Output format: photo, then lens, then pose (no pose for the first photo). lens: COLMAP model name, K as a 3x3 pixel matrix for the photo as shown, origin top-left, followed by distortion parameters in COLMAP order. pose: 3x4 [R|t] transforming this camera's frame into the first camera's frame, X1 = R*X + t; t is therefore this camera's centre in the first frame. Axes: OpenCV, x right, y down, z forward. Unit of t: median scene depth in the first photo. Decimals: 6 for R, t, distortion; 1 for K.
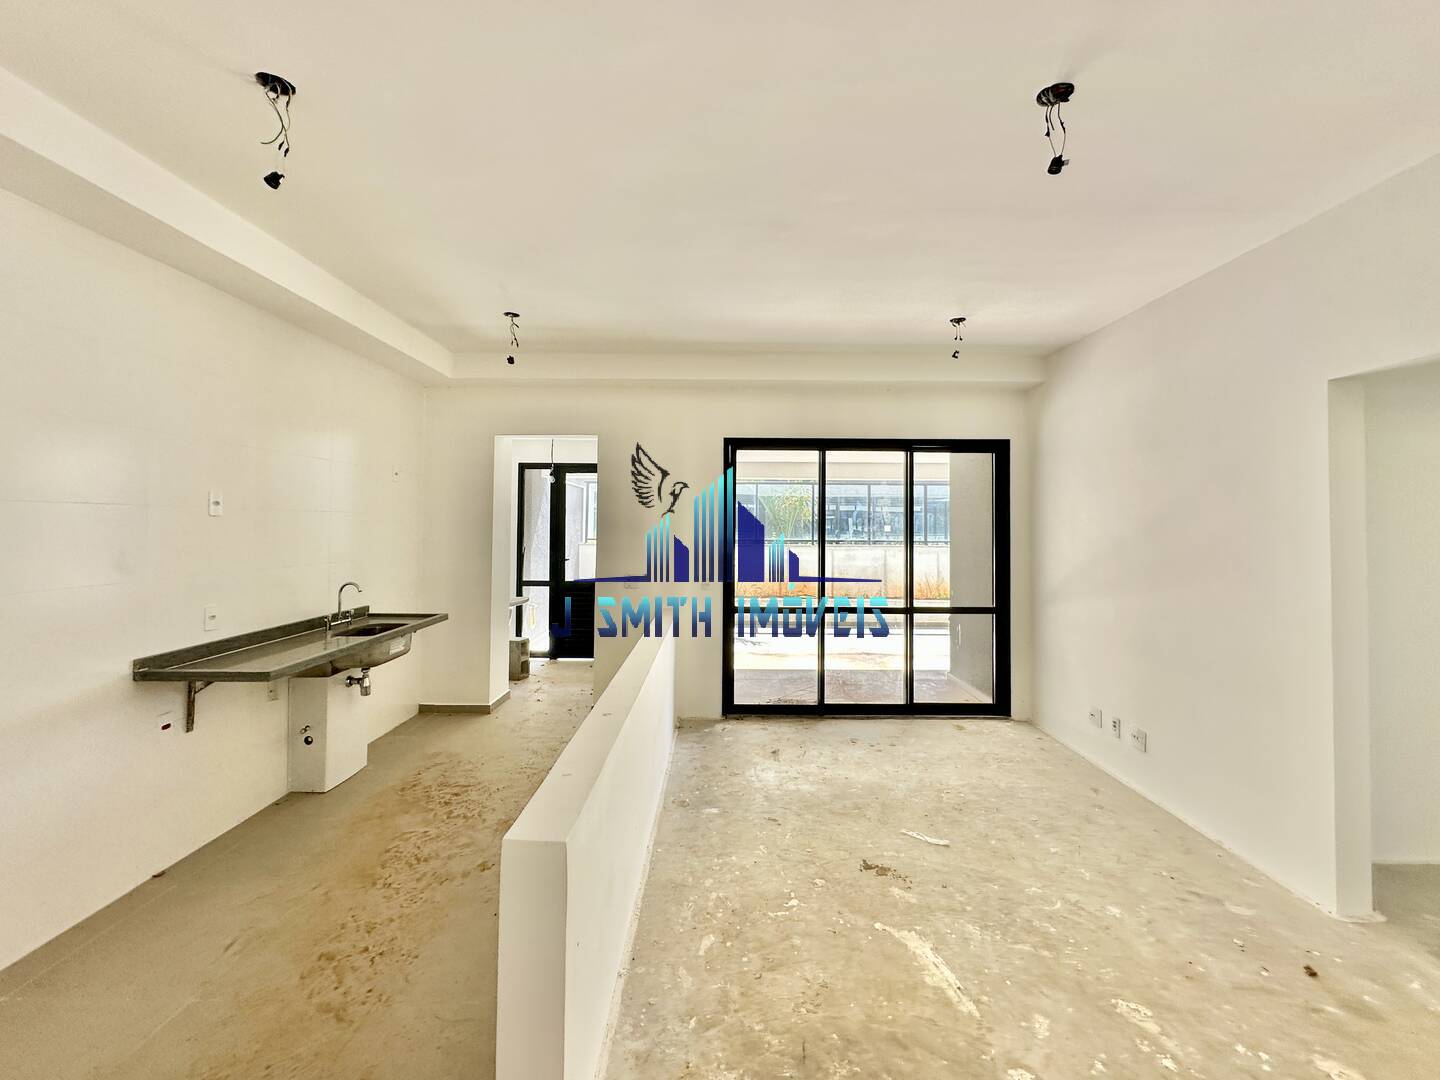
lens RADIAL K [[603.5, 0, 720.3], [0, 603.5, 509.9], [0, 0, 1]] dist [-0.005019, 0.001401]
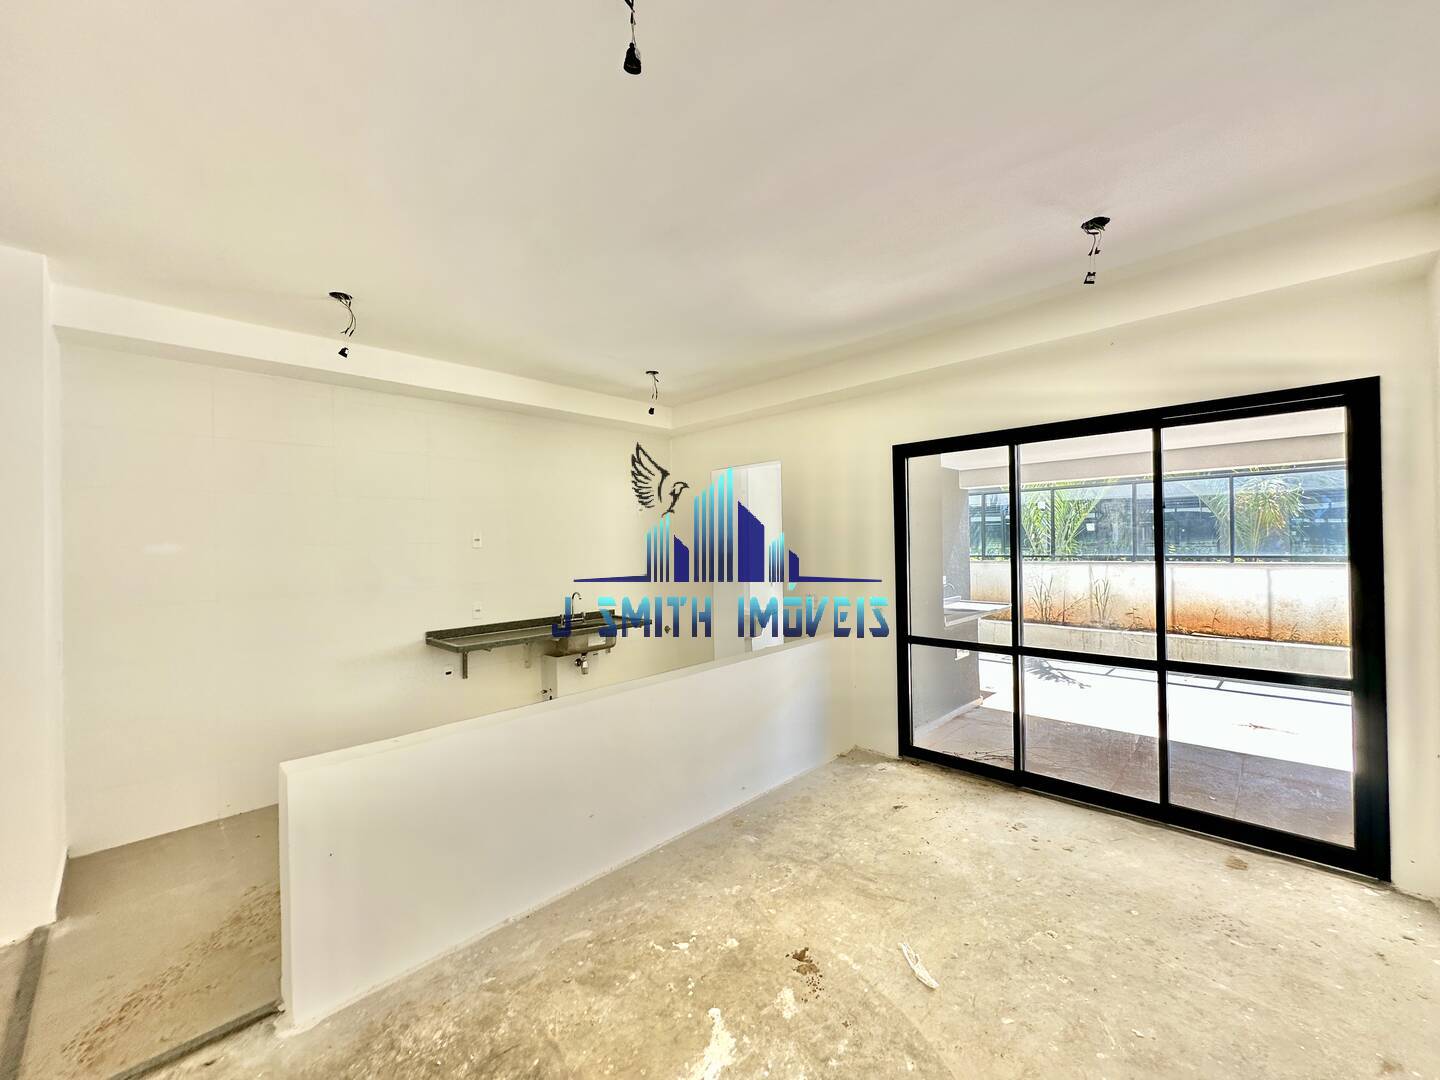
lens RADIAL K [[574.8, 0, 716.8], [0, 574.8, 541.7], [0, 0, 1]] dist [-0.006130, 0.001505]
pose [[0.714616, -0.021427, -0.699189, 0.569863], [0.041521, 0.999068, 0.011820, 0.001297], [0.698284, -0.037478, 0.714839, 0.288659]]
